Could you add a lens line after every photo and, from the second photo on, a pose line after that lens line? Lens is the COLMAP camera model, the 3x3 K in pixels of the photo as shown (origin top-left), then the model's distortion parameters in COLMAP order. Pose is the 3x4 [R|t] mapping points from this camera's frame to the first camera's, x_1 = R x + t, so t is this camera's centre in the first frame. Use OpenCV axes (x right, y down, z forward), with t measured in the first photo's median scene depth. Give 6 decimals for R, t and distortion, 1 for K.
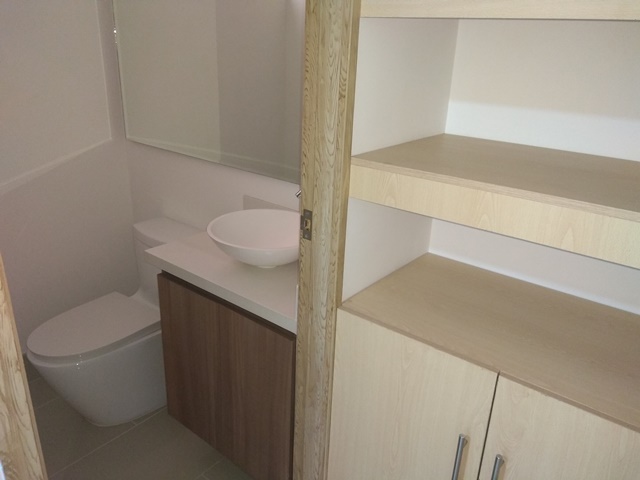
lens RADIAL K [[486.5, 0, 320.0], [0, 486.5, 240.0], [0, 0, 1]] dist [0.006325, -0.009737]
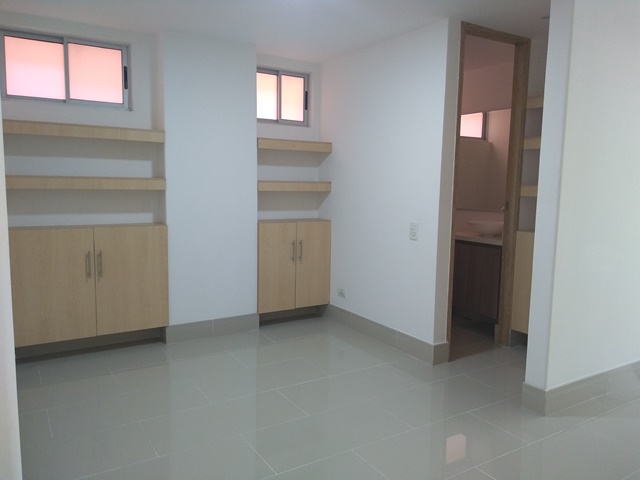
lens RADIAL K [[486.5, 0, 320.0], [0, 486.5, 240.0], [0, 0, 1]] dist [0.006325, -0.009737]
pose [[0.932135, 0.013663, -0.361853, -0.009863], [-0.107723, 0.964509, -0.241079, 1.030319], [0.345717, 0.263698, 0.900524, -2.144555]]
